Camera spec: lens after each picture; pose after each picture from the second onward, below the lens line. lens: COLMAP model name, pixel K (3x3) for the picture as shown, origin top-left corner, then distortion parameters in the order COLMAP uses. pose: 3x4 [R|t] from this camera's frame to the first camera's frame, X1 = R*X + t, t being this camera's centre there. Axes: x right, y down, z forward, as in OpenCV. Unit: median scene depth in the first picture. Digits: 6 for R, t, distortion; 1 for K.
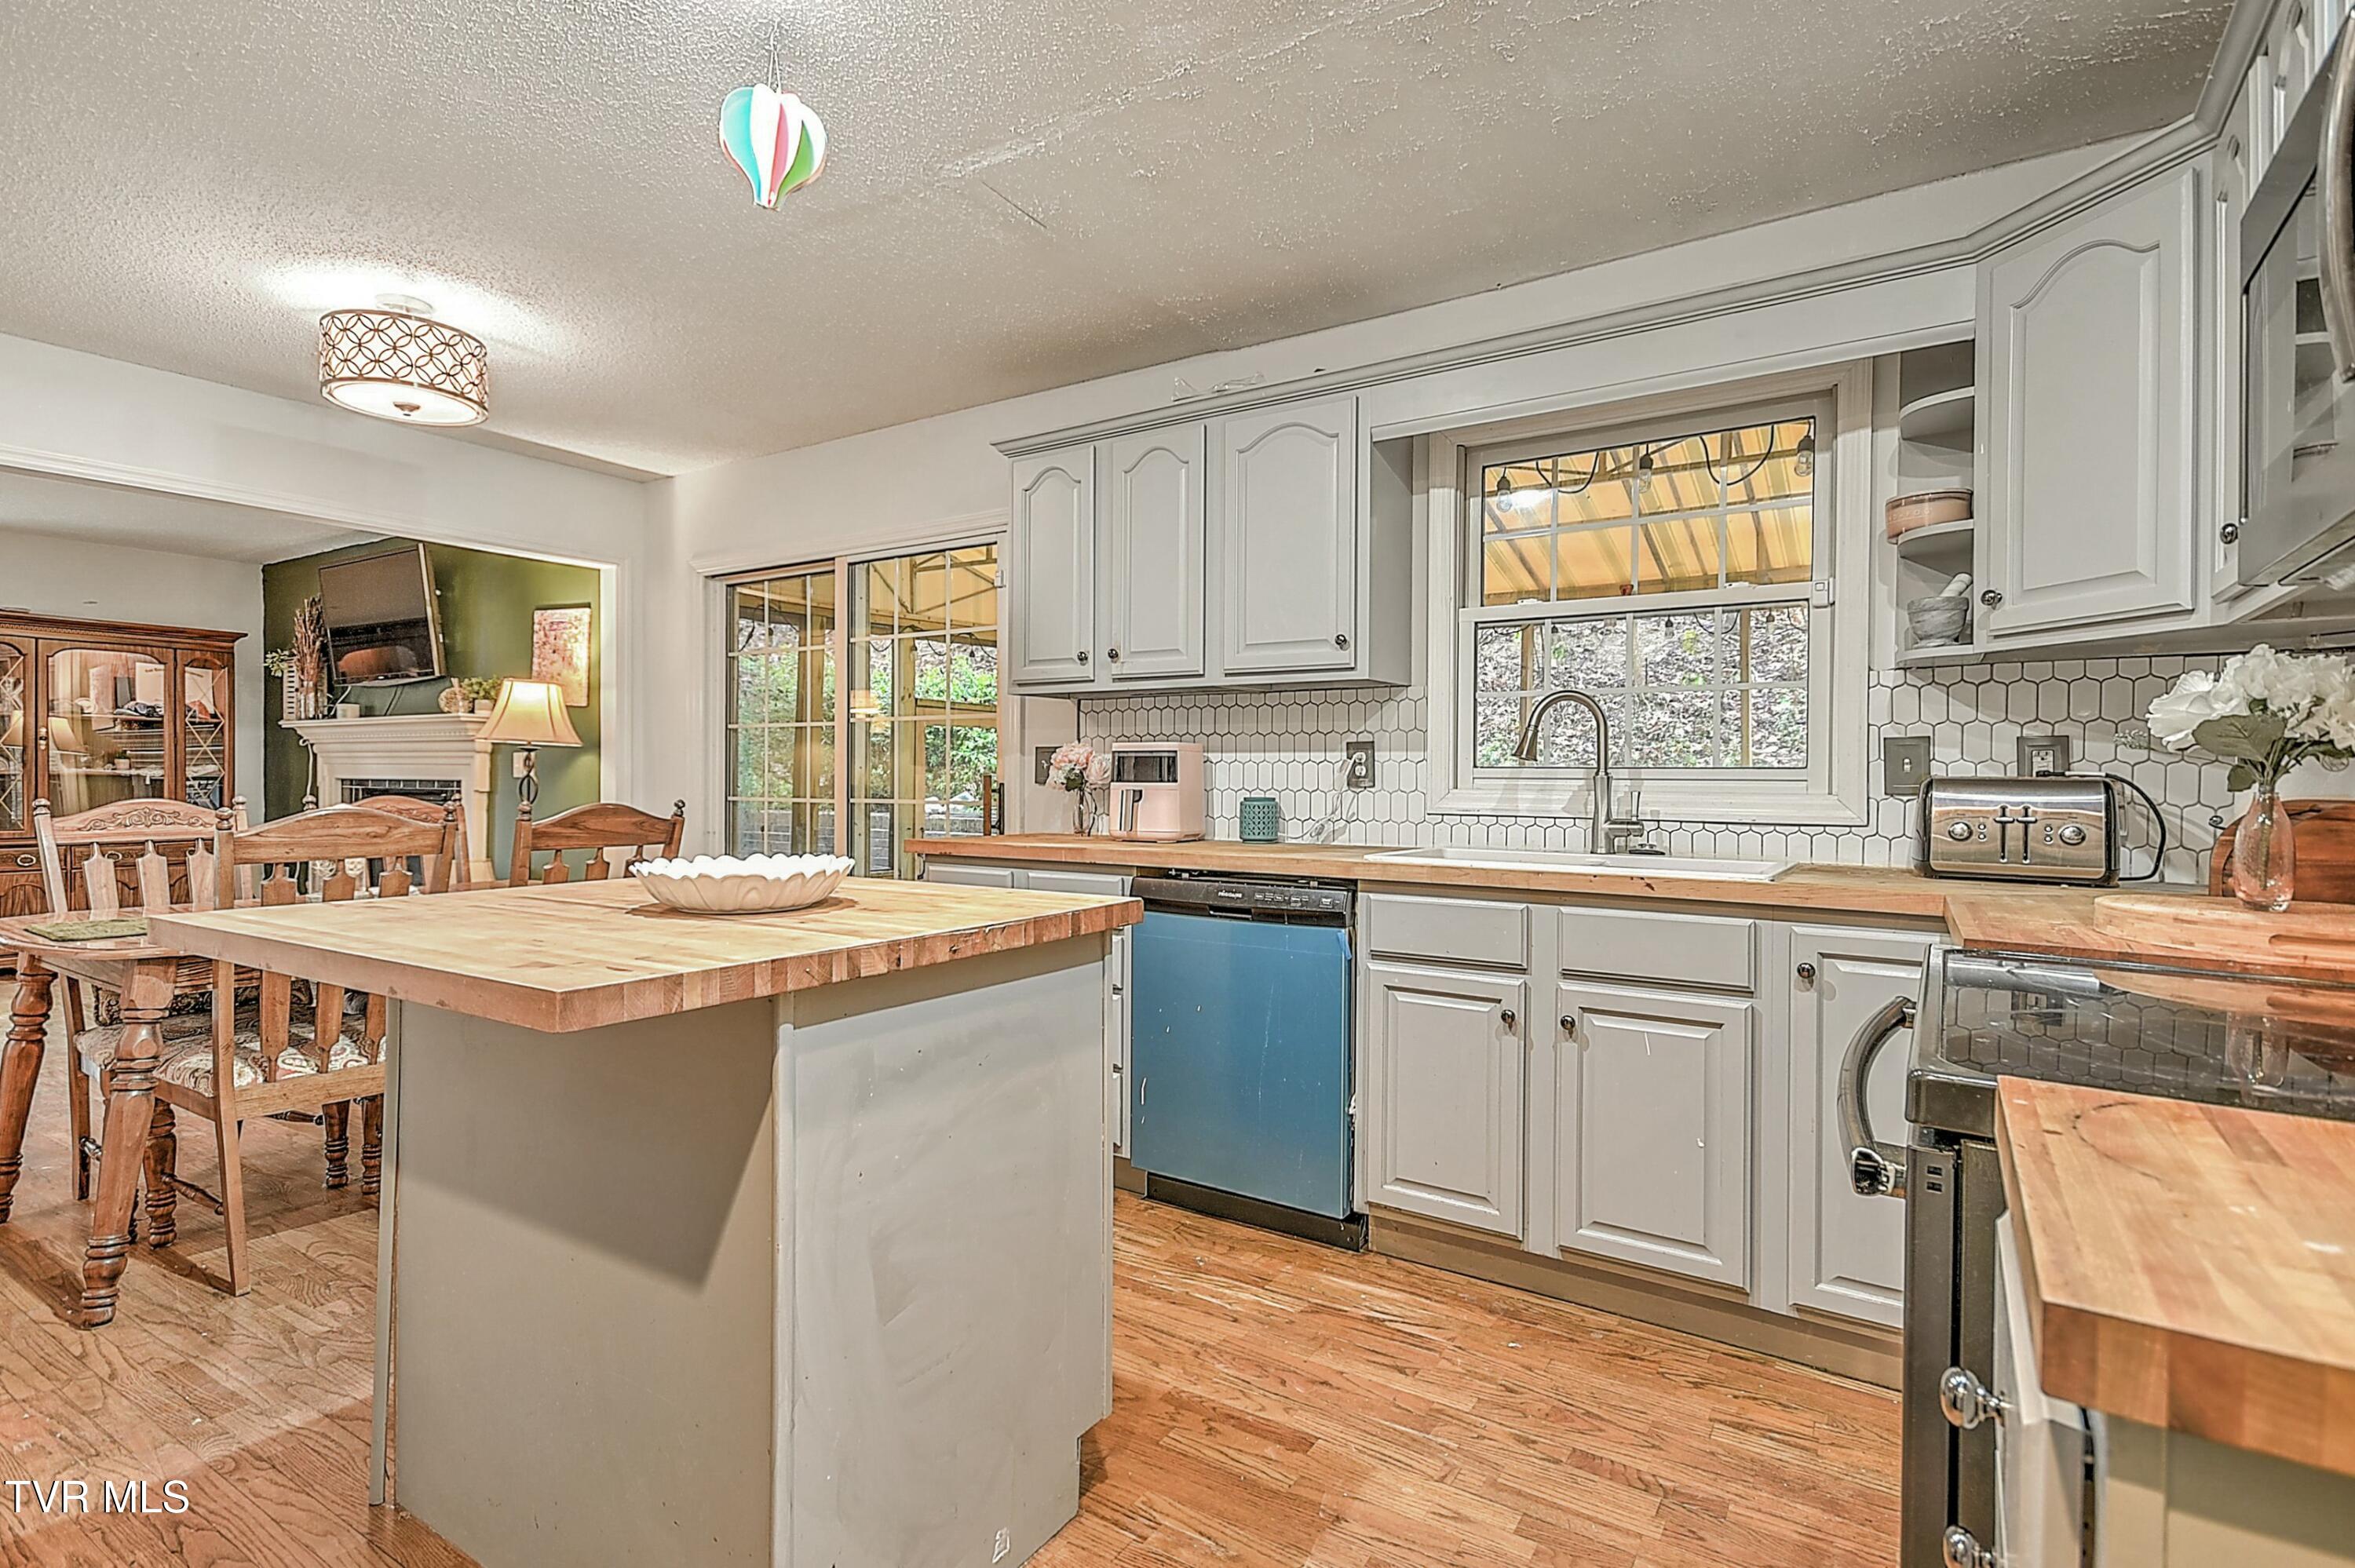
lens RADIAL K [[1135.0, 0, 1186.7], [0, 1135.0, 776.8], [0, 0, 1]] dist [-0.000749, 0.000092]
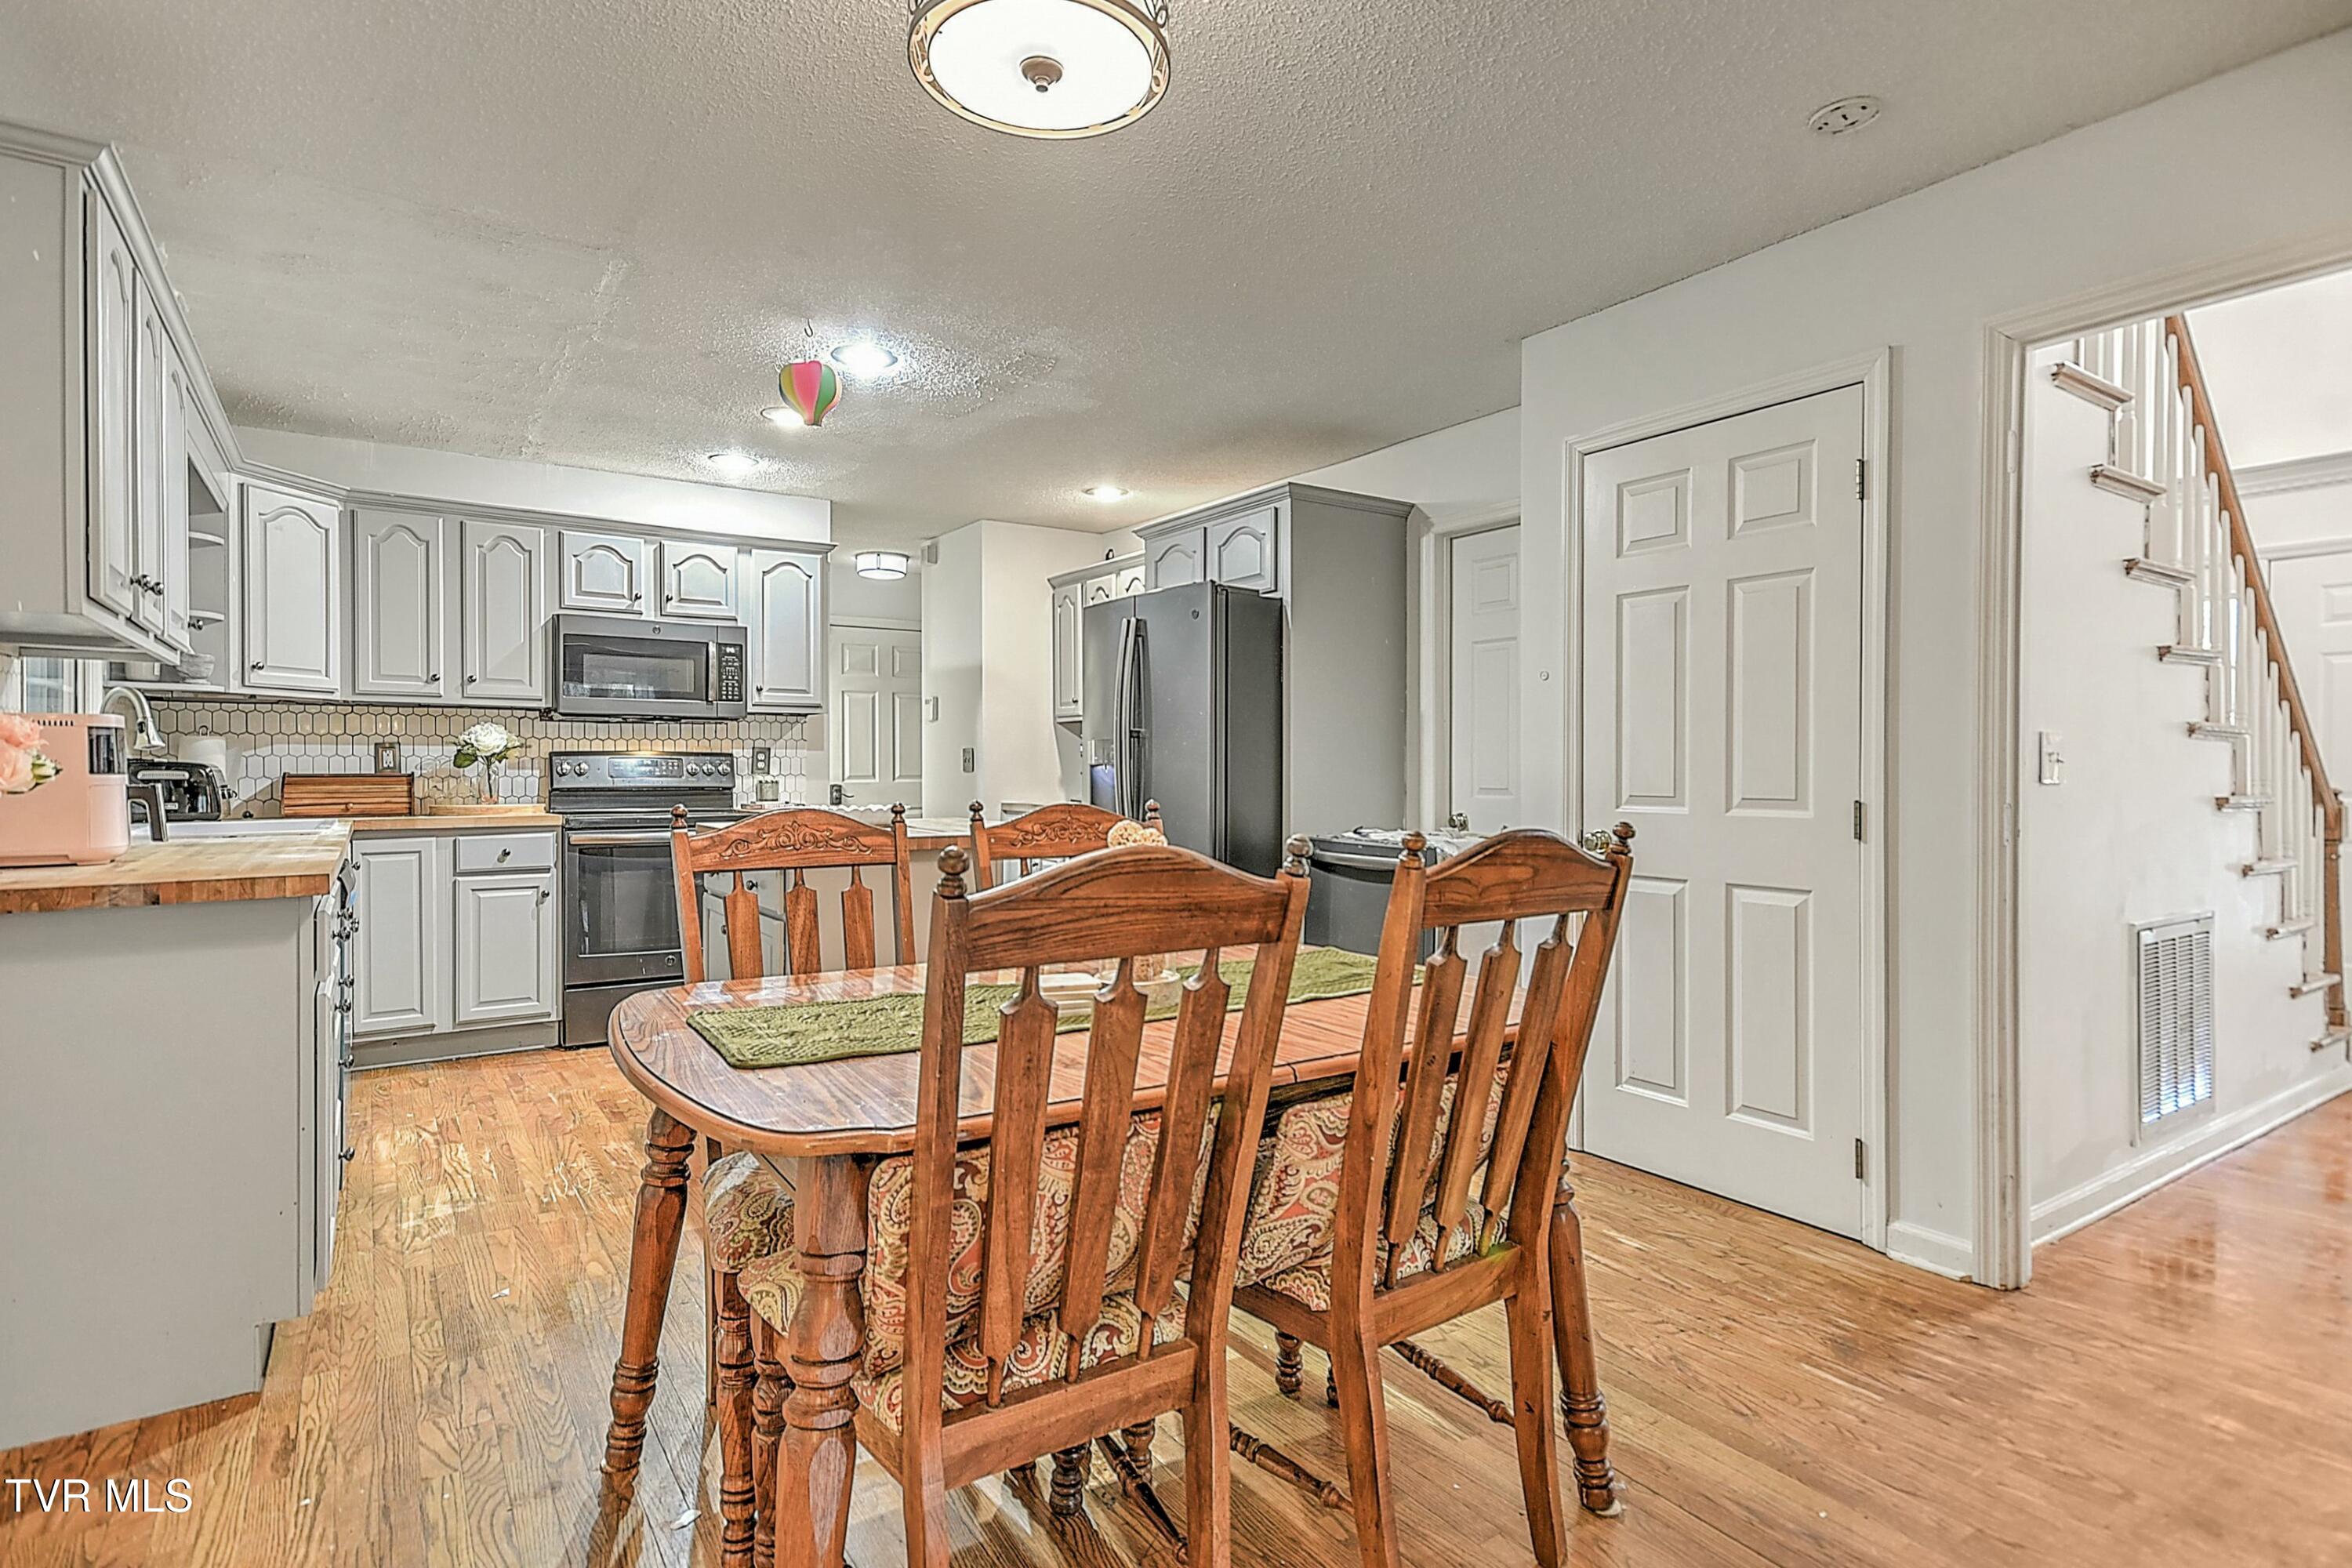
lens RADIAL K [[1174.3, 0, 1139.4], [0, 1174.3, 778.9], [0, 0, 1]] dist [0.022157, 0.006021]
pose [[-0.908440, -0.012646, 0.417824, -1.029032], [-0.007257, 0.999869, 0.014485, -0.009381], [-0.417952, 0.010126, -0.908413, 1.588608]]
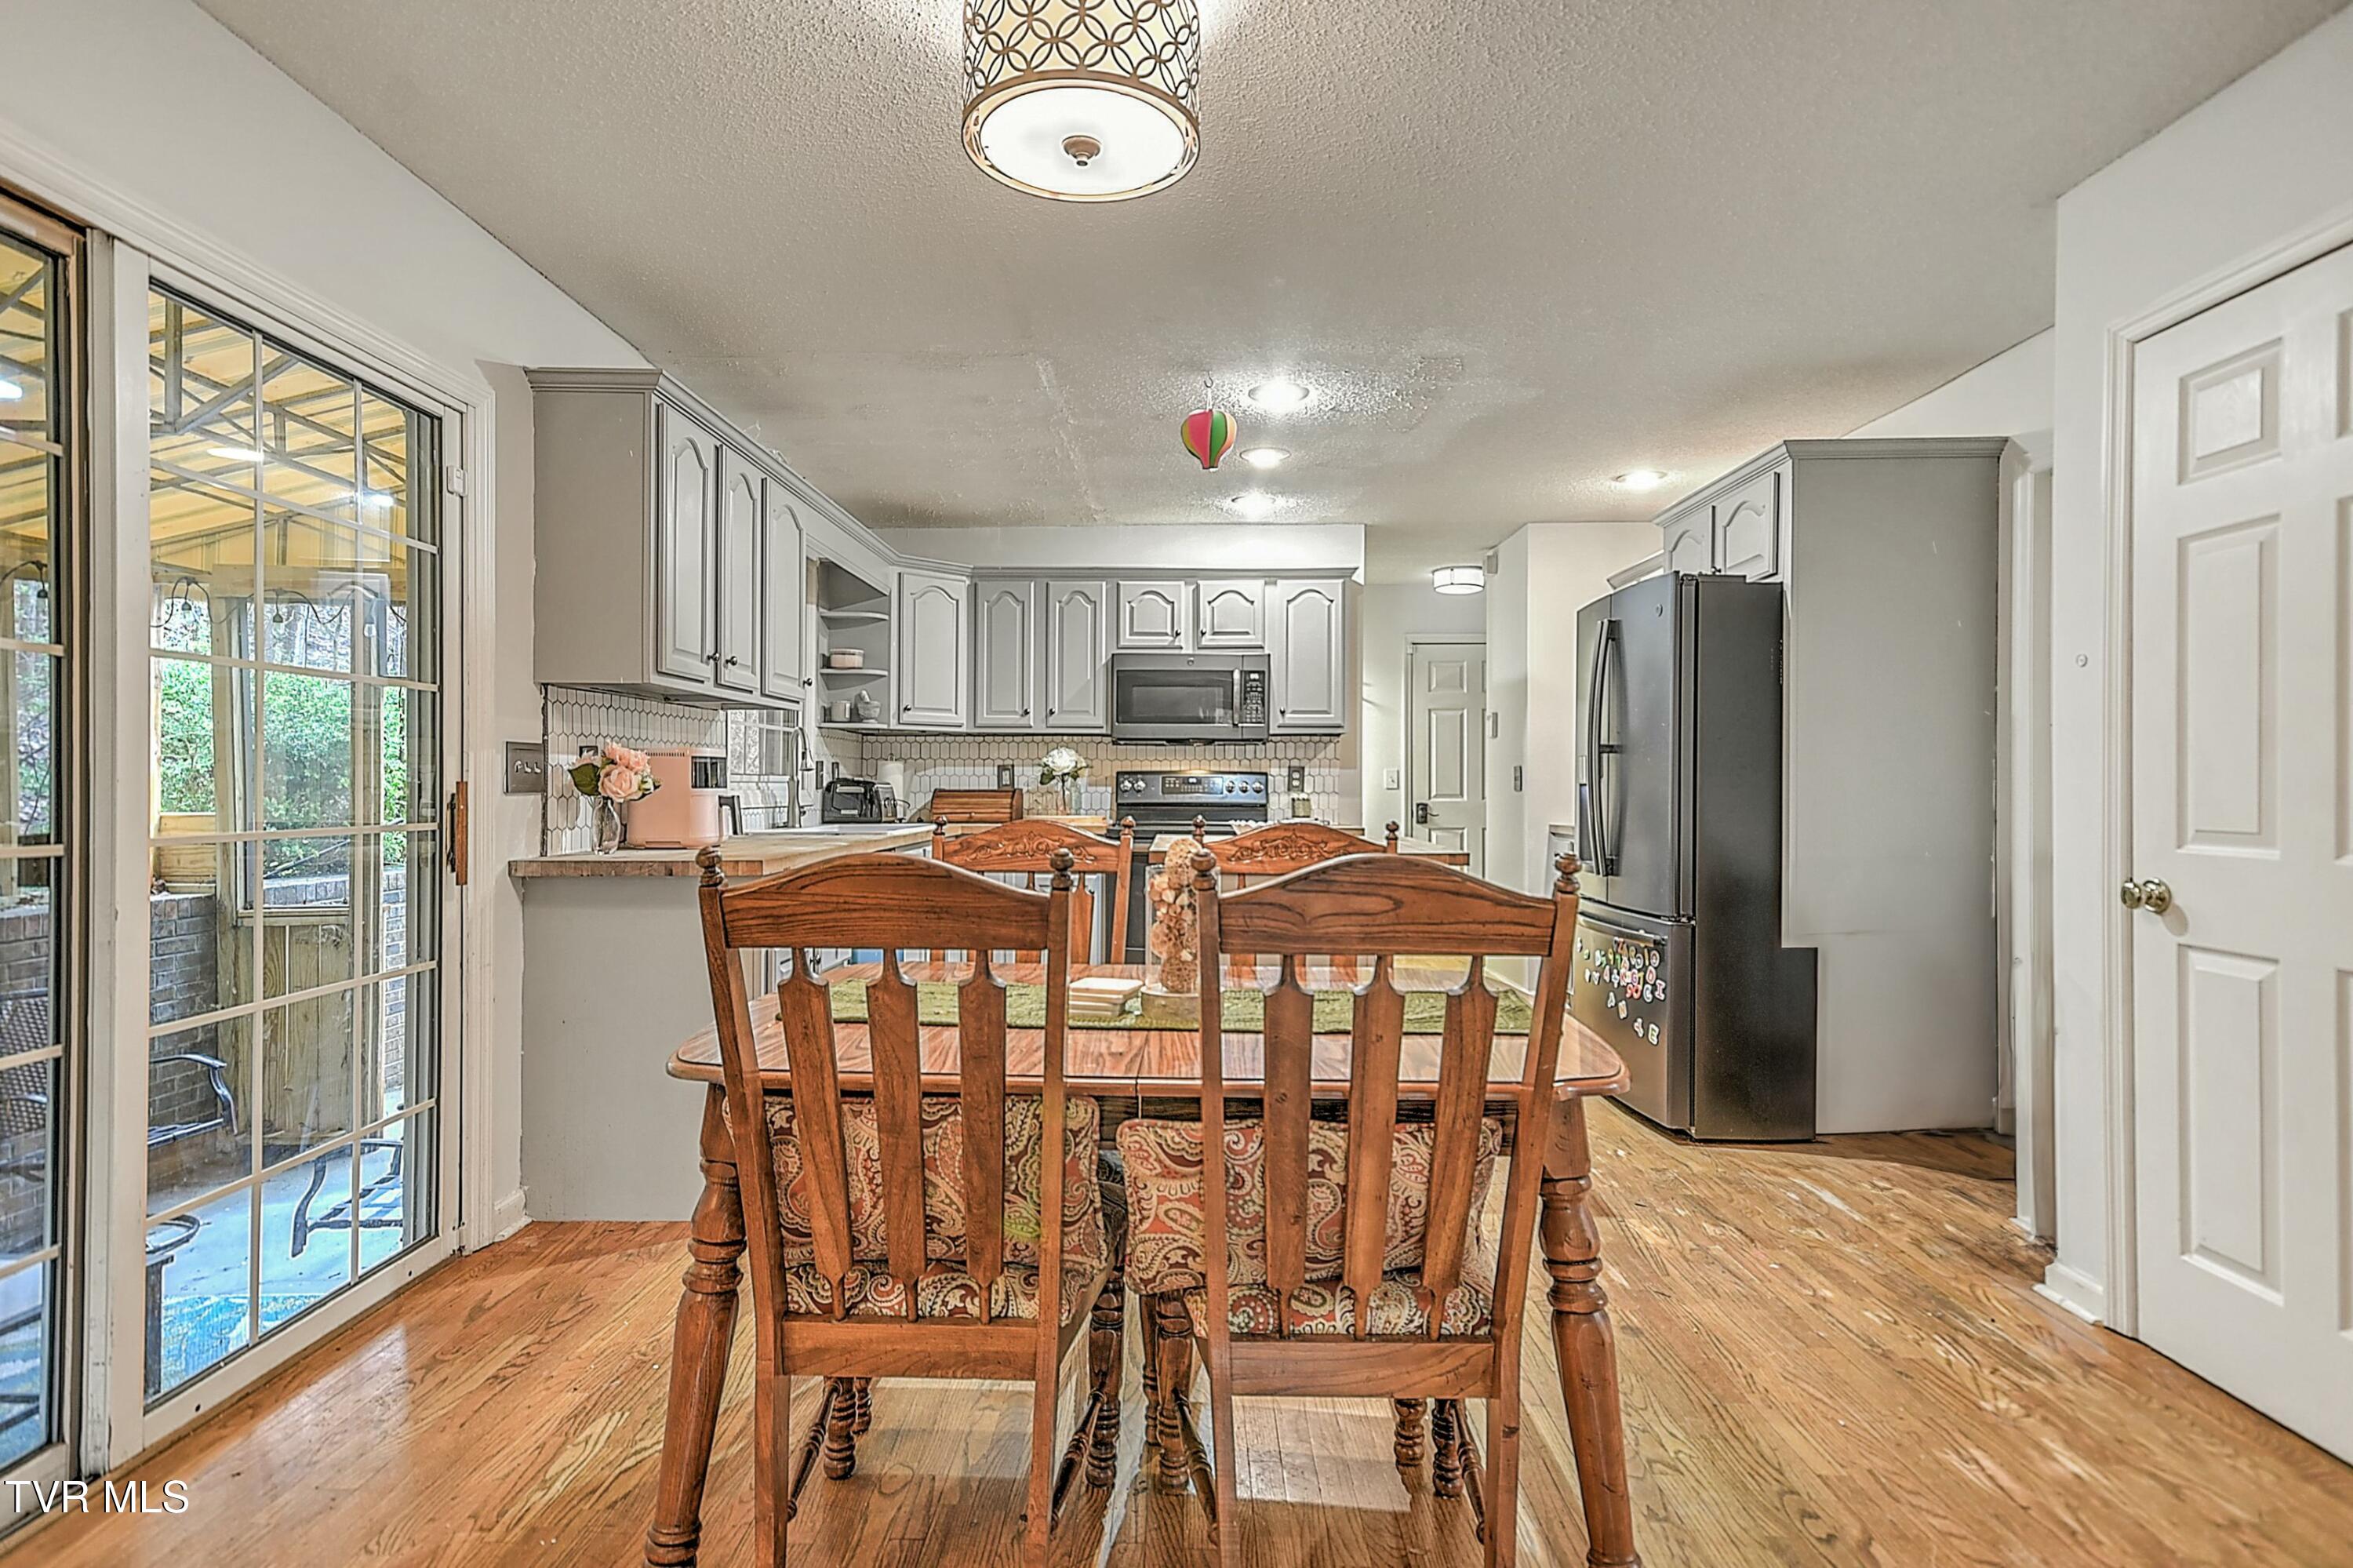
lens RADIAL K [[1174.9, 0, 1142.9], [0, 1174.9, 793.0], [0, 0, 1]] dist [0.022157, 0.006021]
pose [[-0.508879, -0.016041, 0.860689, -1.294177], [-0.007017, 0.999870, 0.014486, -0.010174], [-0.860810, 0.001332, -0.508925, 1.370313]]
